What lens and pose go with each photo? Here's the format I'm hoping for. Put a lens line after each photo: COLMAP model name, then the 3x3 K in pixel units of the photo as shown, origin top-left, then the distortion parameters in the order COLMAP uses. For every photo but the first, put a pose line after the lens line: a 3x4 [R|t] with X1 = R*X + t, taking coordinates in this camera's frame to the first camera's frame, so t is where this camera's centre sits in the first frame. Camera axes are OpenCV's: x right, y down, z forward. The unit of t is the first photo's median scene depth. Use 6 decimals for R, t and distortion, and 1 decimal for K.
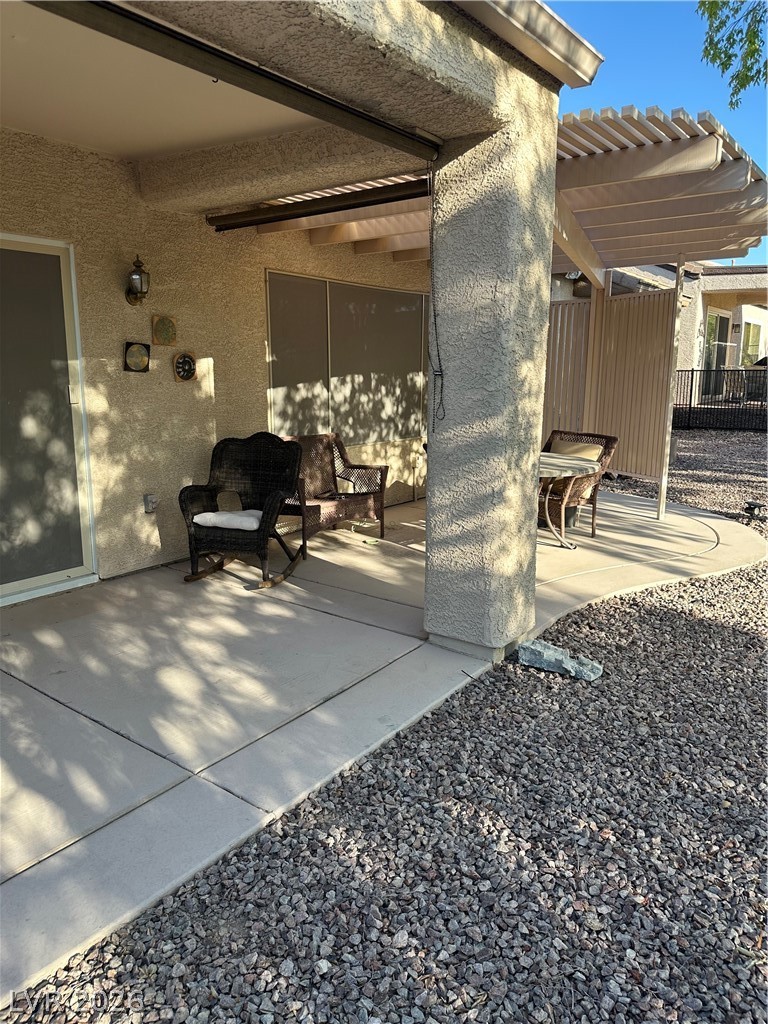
lens RADIAL K [[720.0, 0, 387.7], [0, 720.0, 513.9], [0, 0, 1]] dist [0.094249, -0.144077]
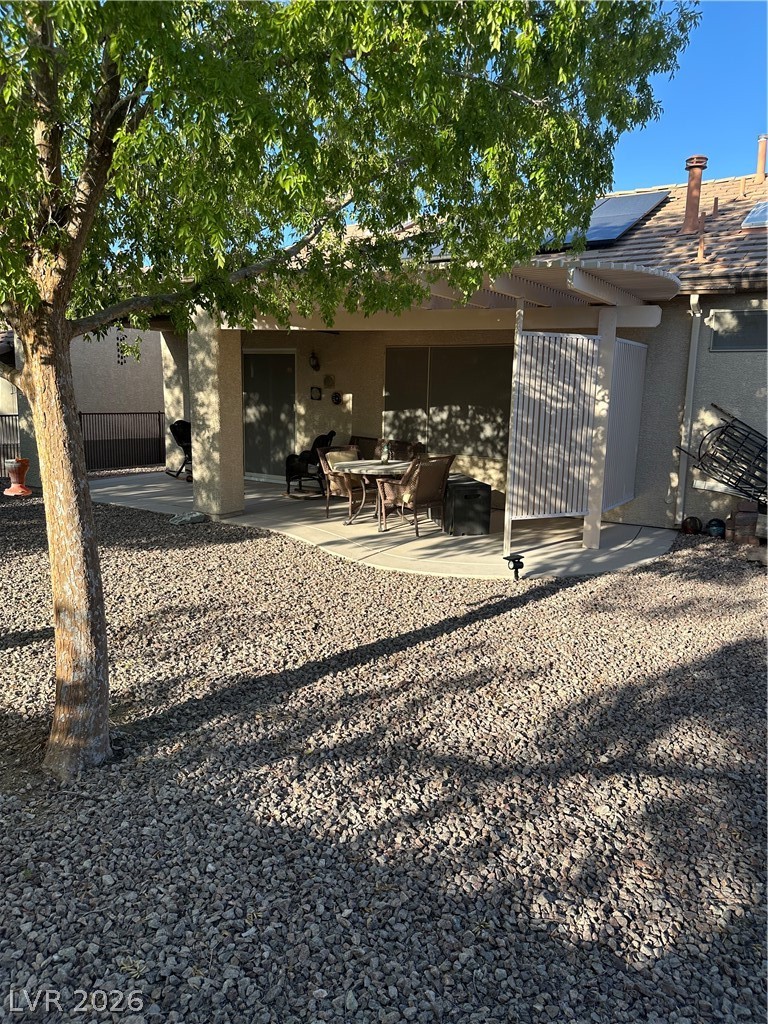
lens RADIAL K [[720.0, 0, 387.7], [0, 720.0, 513.9], [0, 0, 1]] dist [0.094249, -0.144077]
pose [[0.056976, 0.172661, -0.983332, 1.658596], [-0.222210, 0.962419, 0.156113, -0.207809], [0.973333, 0.209612, 0.093202, 0.899936]]
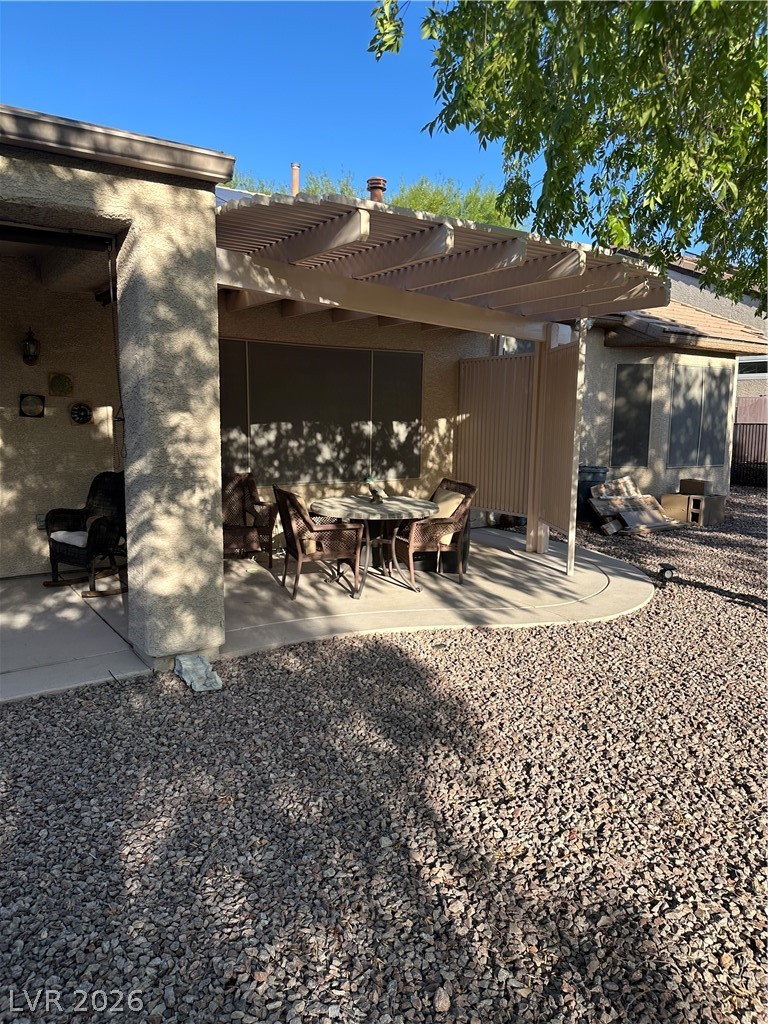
lens RADIAL K [[720.0, 0, 387.7], [0, 720.0, 513.9], [0, 0, 1]] dist [0.094249, -0.144077]
pose [[0.949986, 0.053133, -0.307741, 0.533783], [-0.073025, 0.995895, -0.053478, -0.004506], [0.303636, 0.073276, 0.949966, -0.003105]]
